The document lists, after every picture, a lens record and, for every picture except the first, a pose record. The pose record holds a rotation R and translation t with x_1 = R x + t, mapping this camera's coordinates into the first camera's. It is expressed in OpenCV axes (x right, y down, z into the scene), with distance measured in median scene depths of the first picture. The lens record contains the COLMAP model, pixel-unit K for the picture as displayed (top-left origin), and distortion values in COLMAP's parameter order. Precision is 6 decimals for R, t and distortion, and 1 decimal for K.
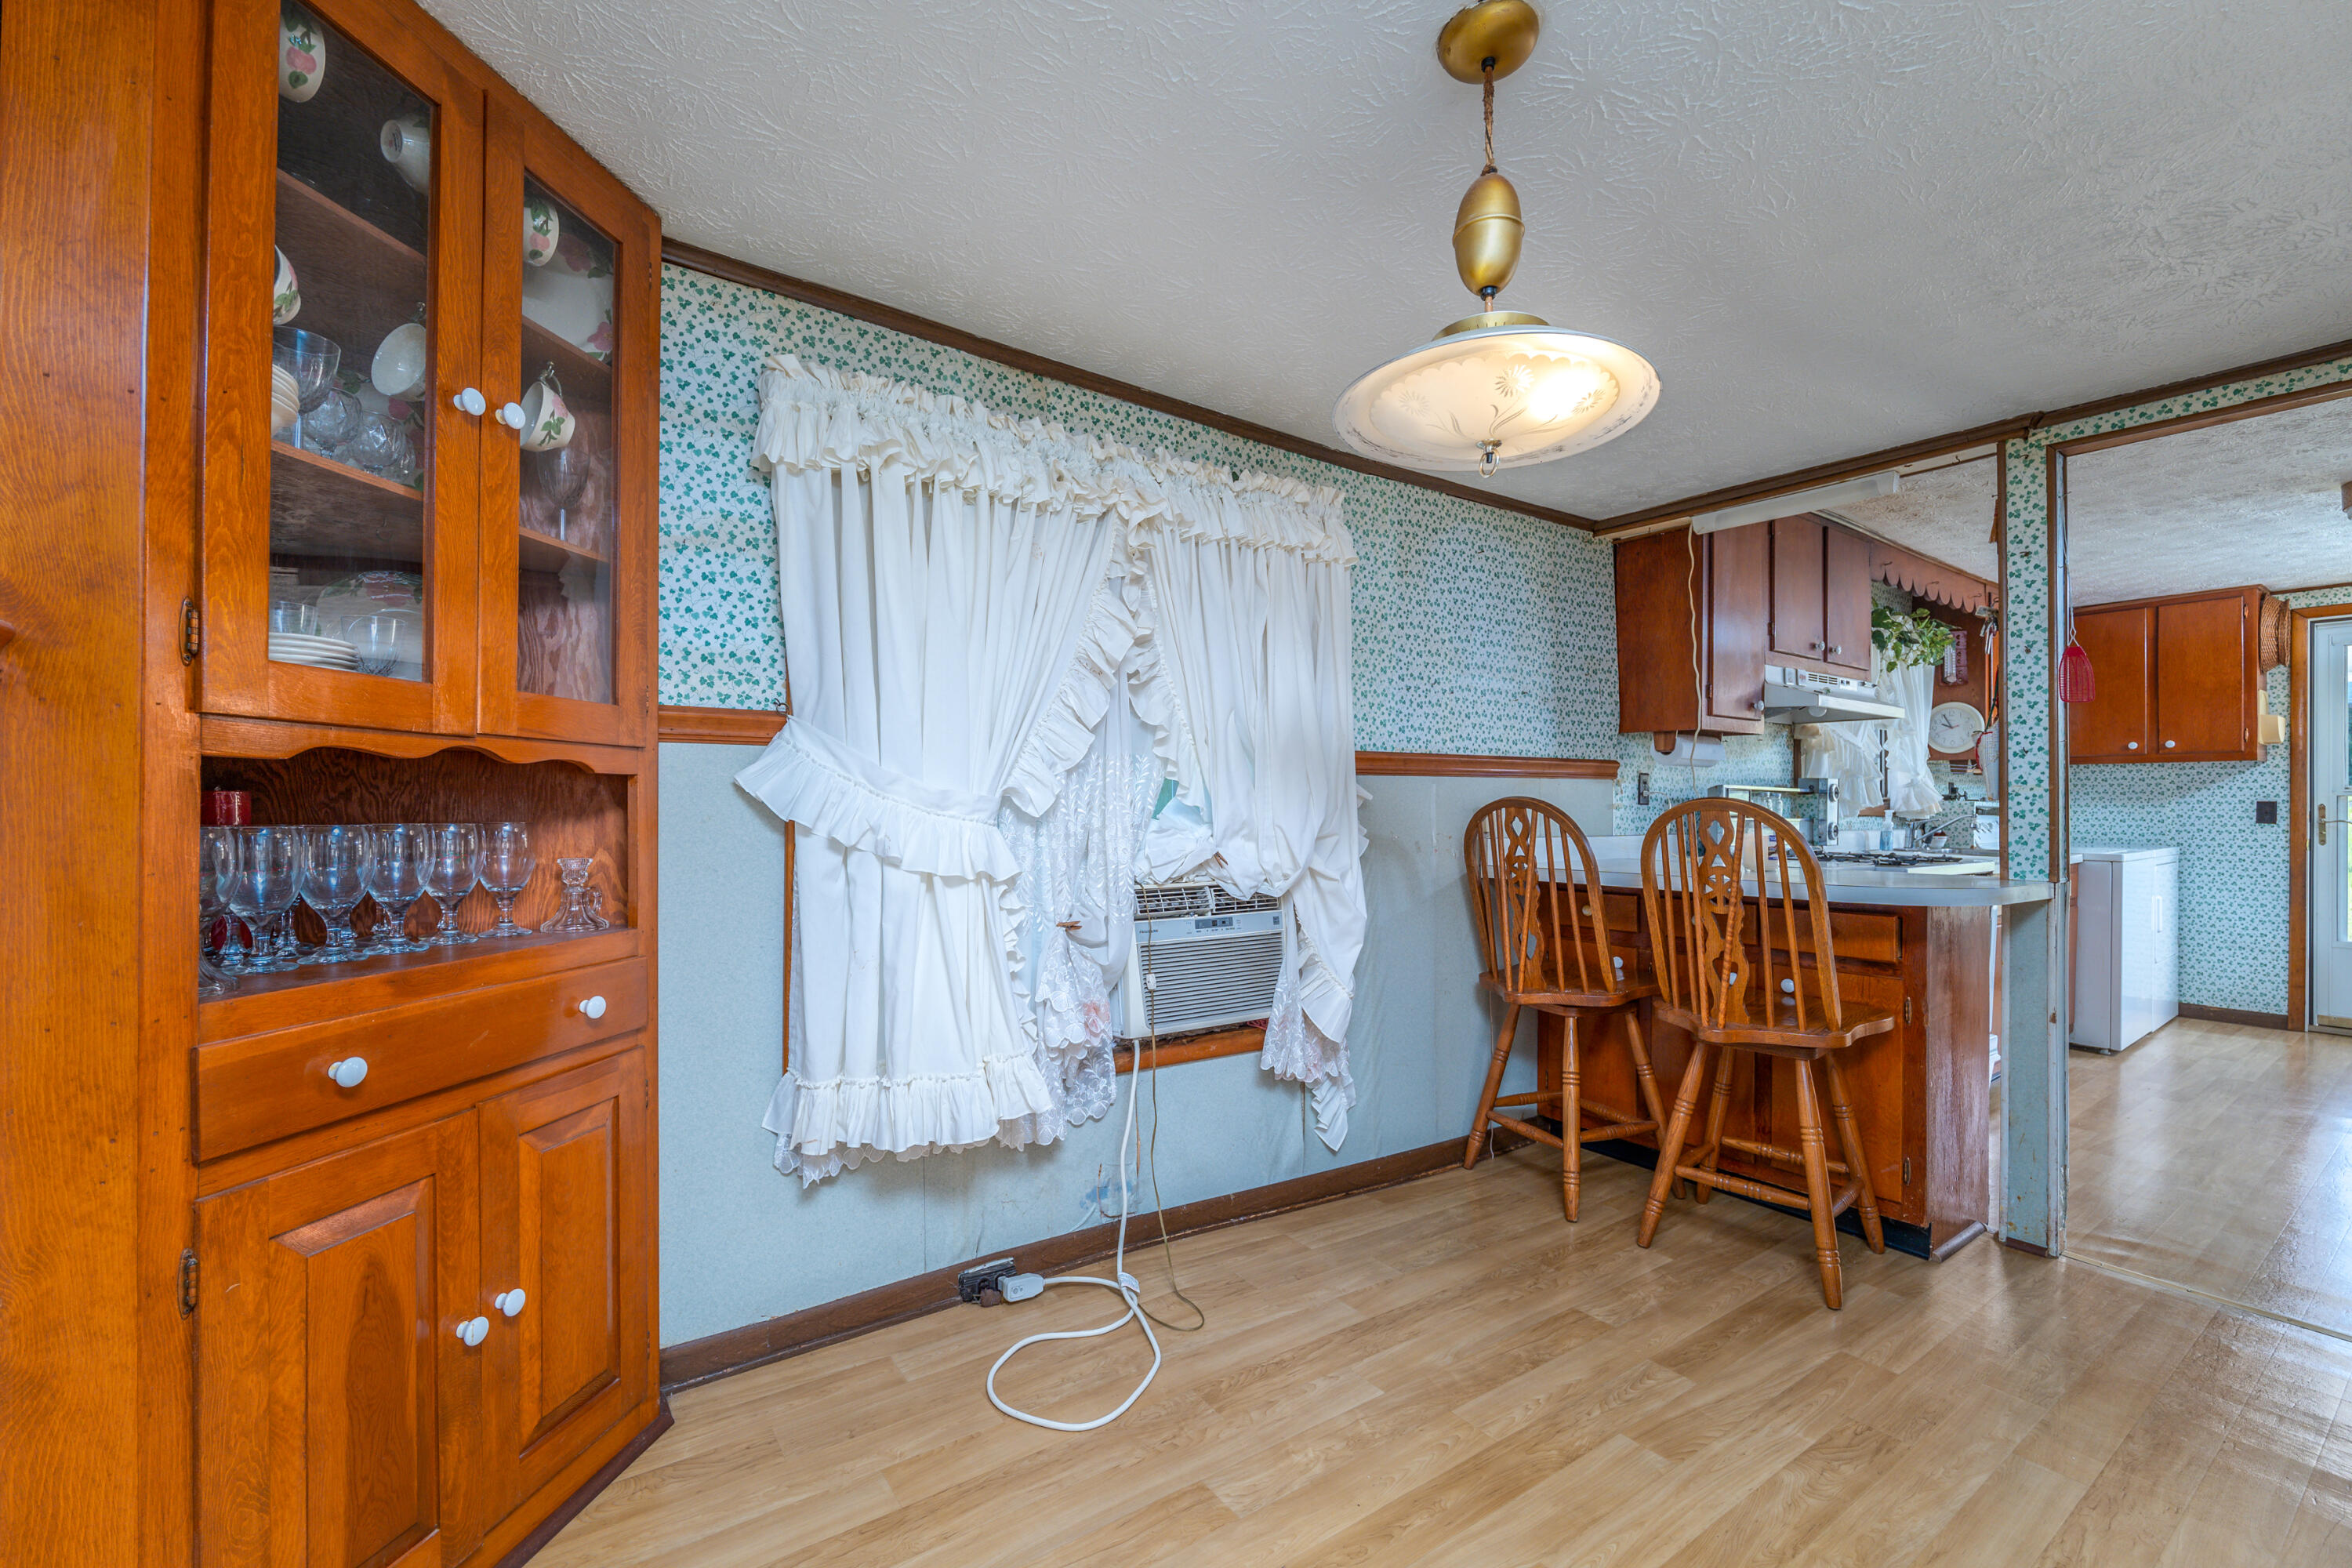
lens RADIAL K [[988.4, 0, 1187.9], [0, 988.4, 801.8], [0, 0, 1]] dist [-0.002994, -0.000582]
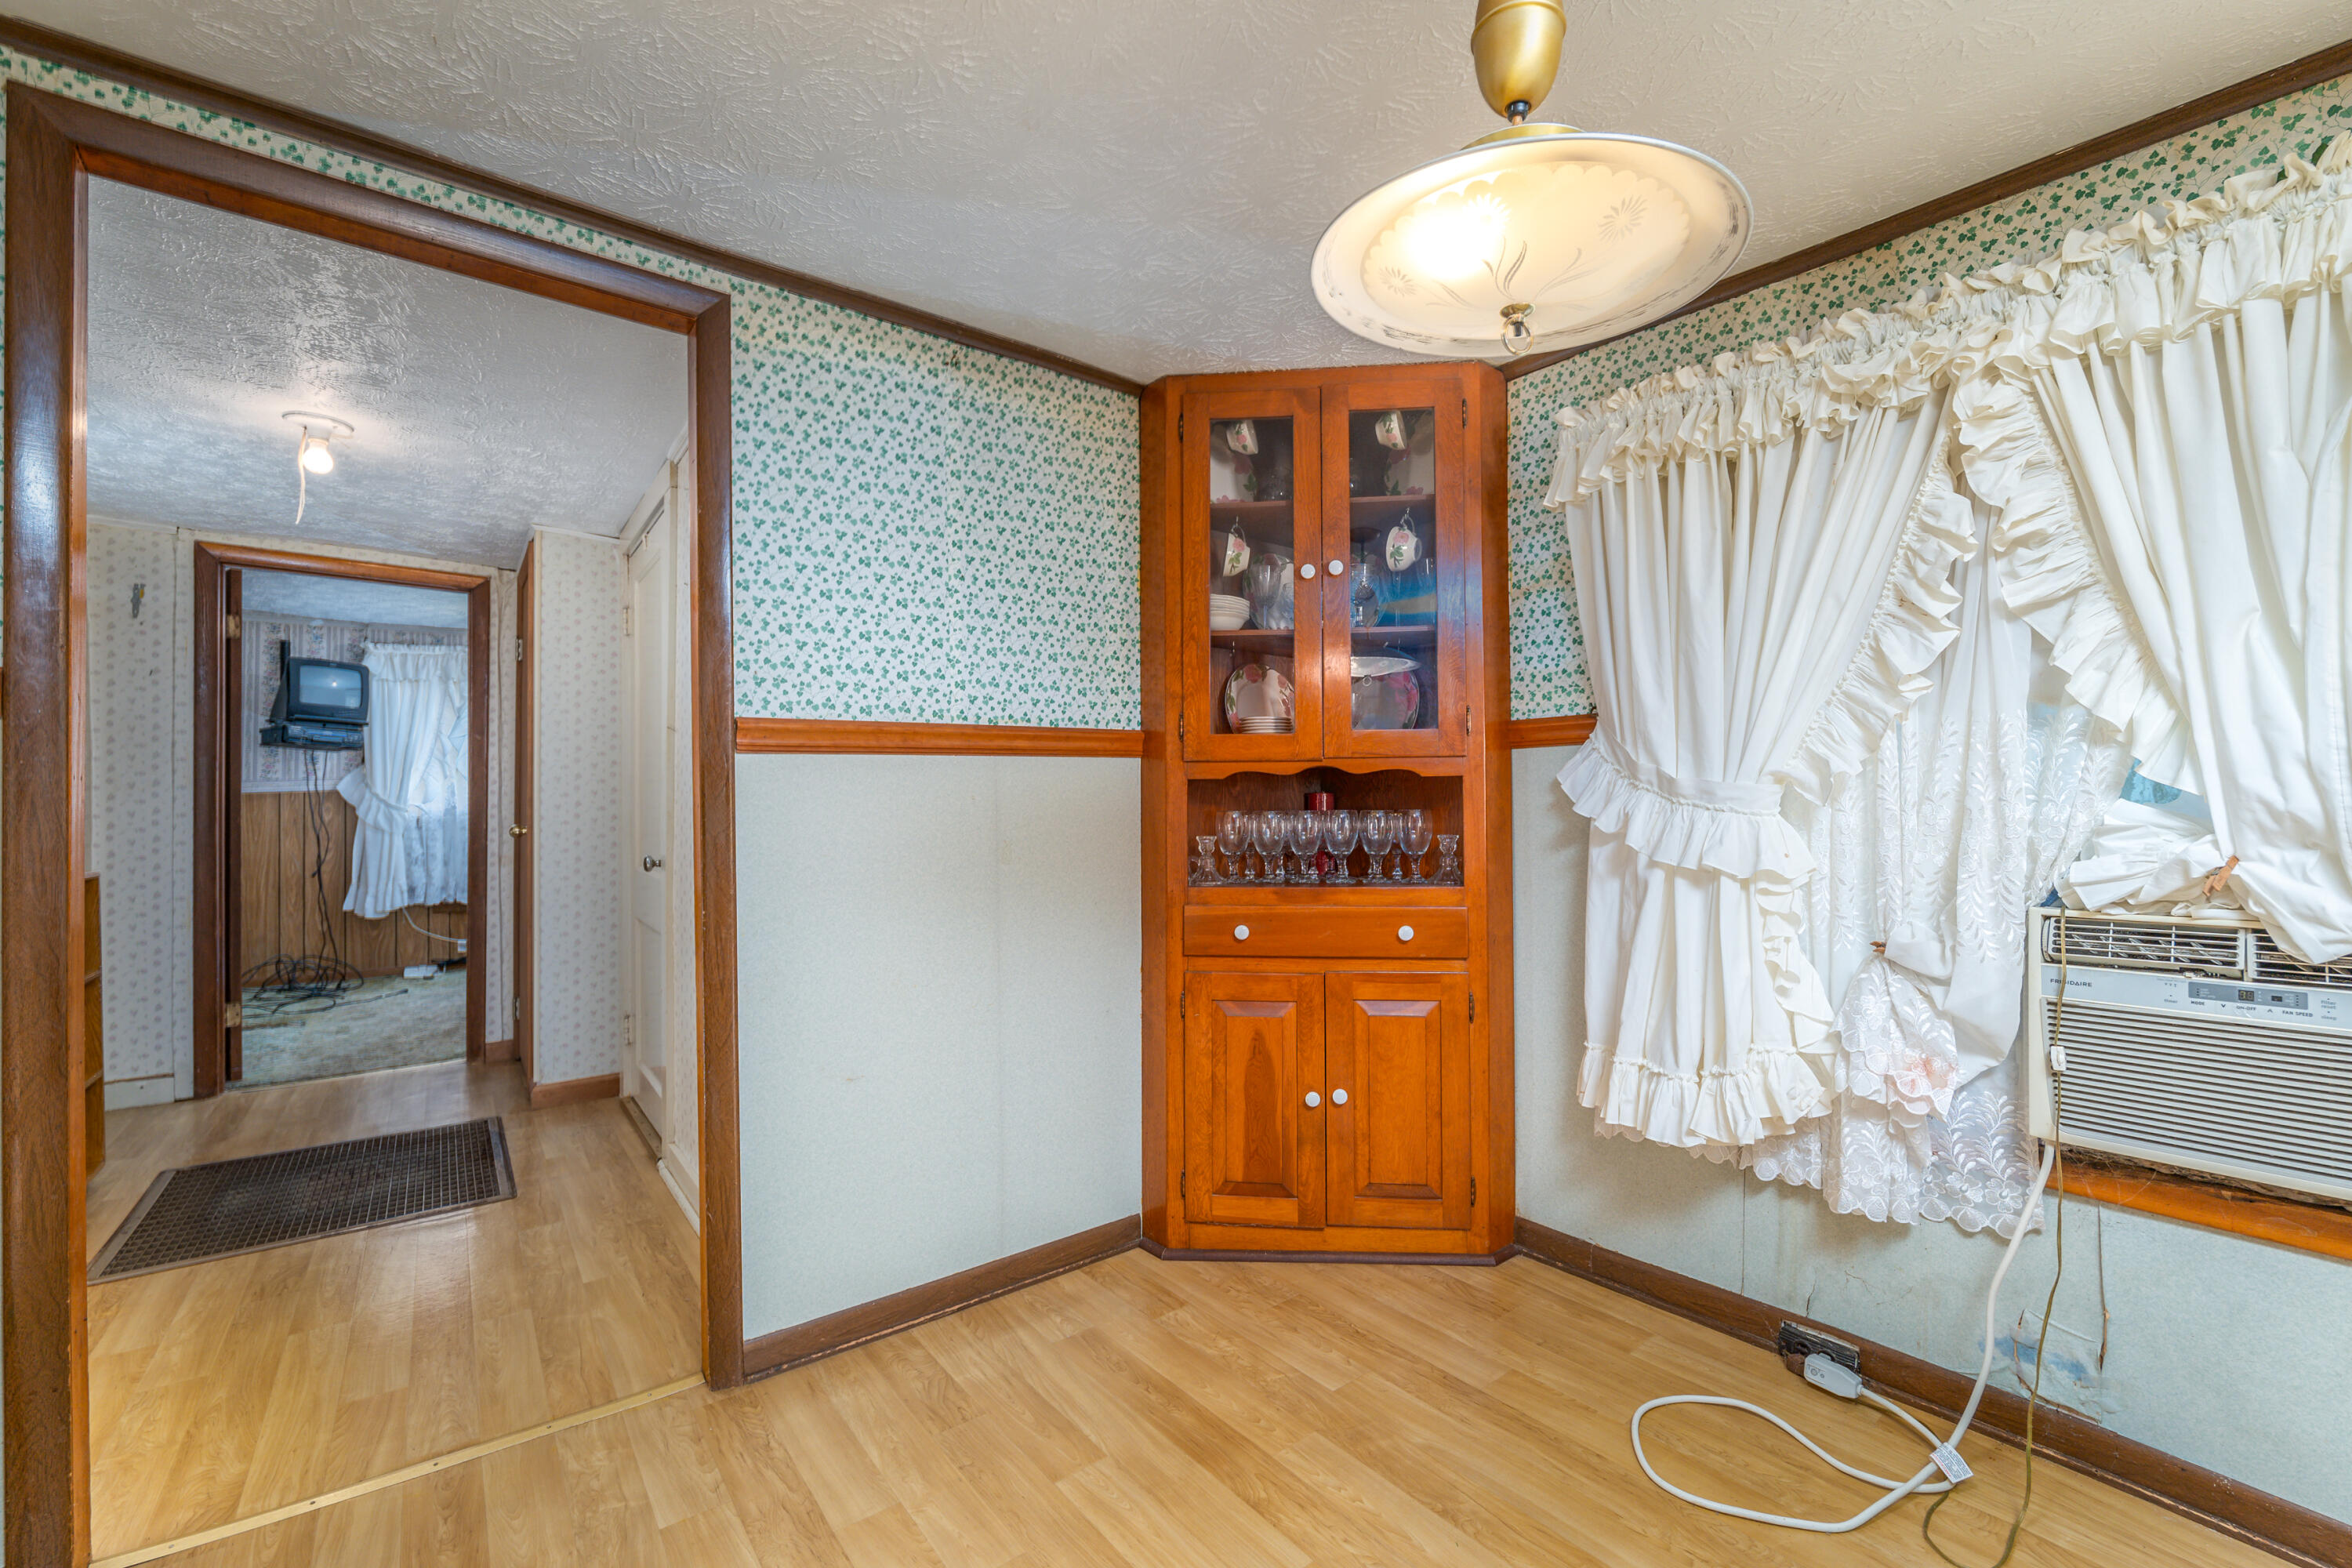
lens RADIAL K [[988.4, 0, 1198.7], [0, 988.4, 787.4], [0, 0, 1]] dist [-0.002994, -0.000582]
pose [[0.054694, -0.019343, -0.998316, 0.710781], [0.015864, 0.999703, -0.018501, 0.007401], [0.998377, -0.014826, 0.054985, 0.487846]]
